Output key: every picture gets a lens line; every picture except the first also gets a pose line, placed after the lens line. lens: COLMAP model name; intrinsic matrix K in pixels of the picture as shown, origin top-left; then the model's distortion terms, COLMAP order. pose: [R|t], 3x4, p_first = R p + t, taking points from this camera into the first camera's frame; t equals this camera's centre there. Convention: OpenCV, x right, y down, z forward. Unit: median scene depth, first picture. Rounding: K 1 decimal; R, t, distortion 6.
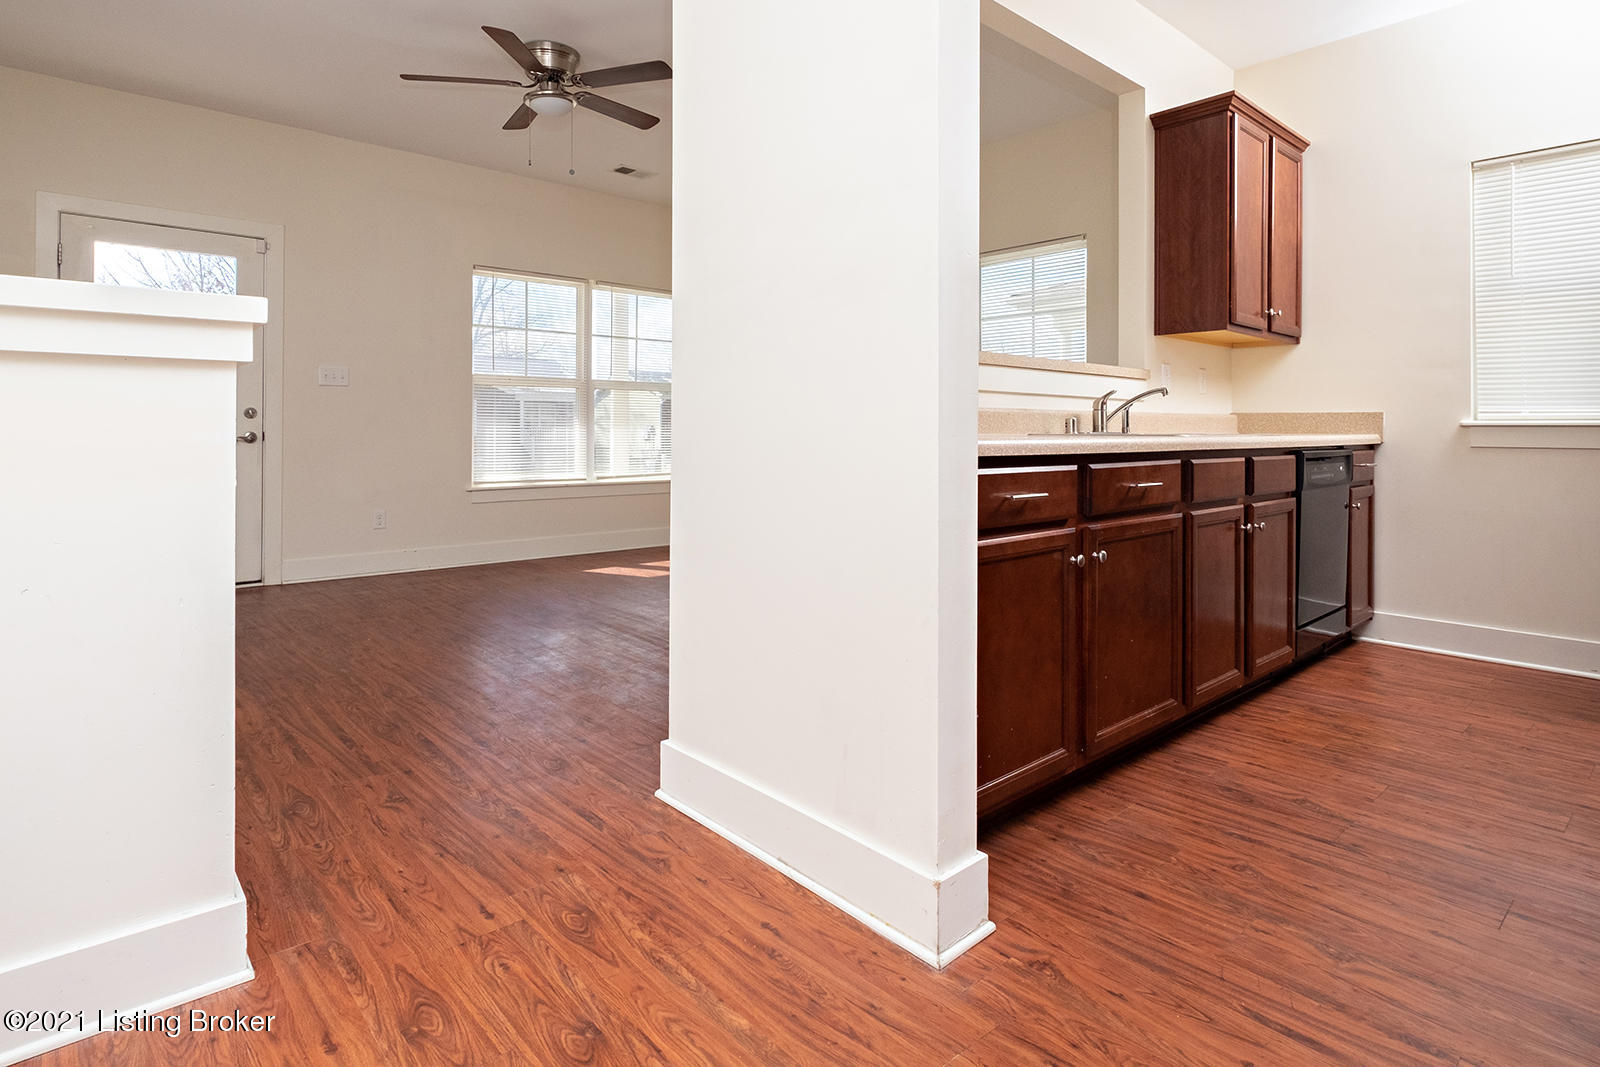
lens RADIAL K [[851.1, 0, 808.0], [0, 851.1, 430.5], [0, 0, 1]] dist [-0.003273, -0.000498]
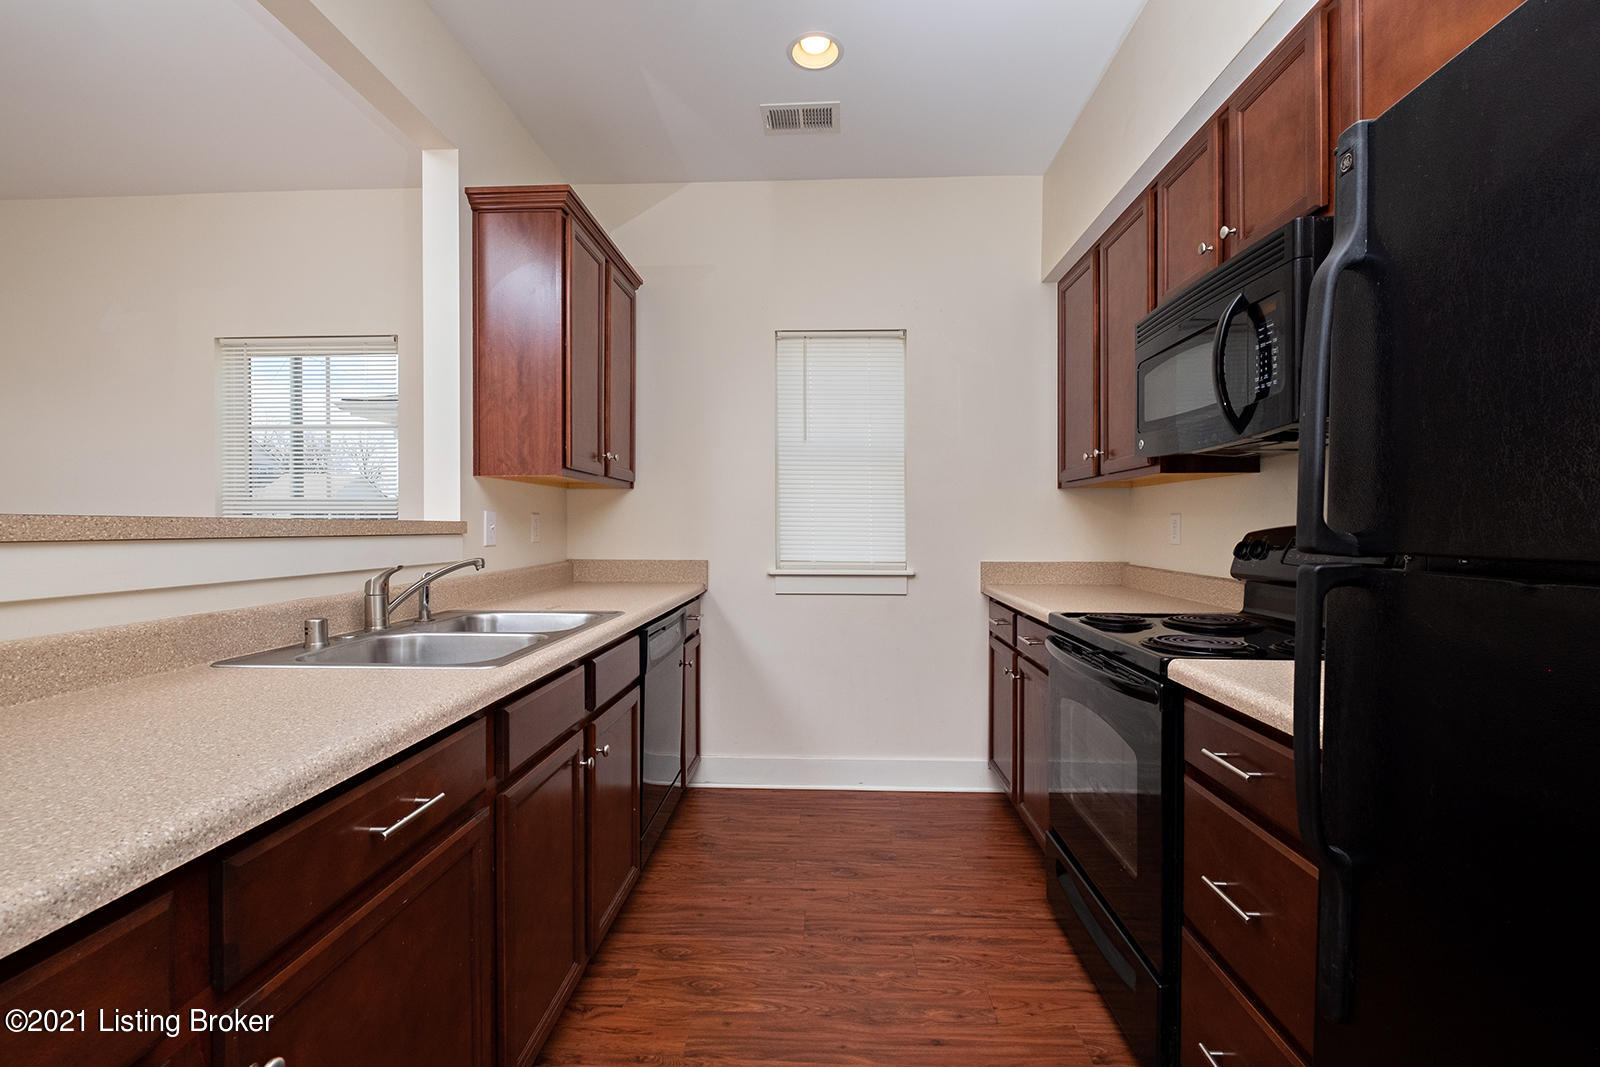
lens RADIAL K [[692.6, 0, 803.9], [0, 692.6, 525.7], [0, 0, 1]] dist [-0.000731, -0.000051]
pose [[0.702223, -0.003248, 0.711949, 0.173013], [0.001486, 0.999994, 0.003097, -0.069097], [-0.711955, -0.001117, 0.702224, 0.347484]]
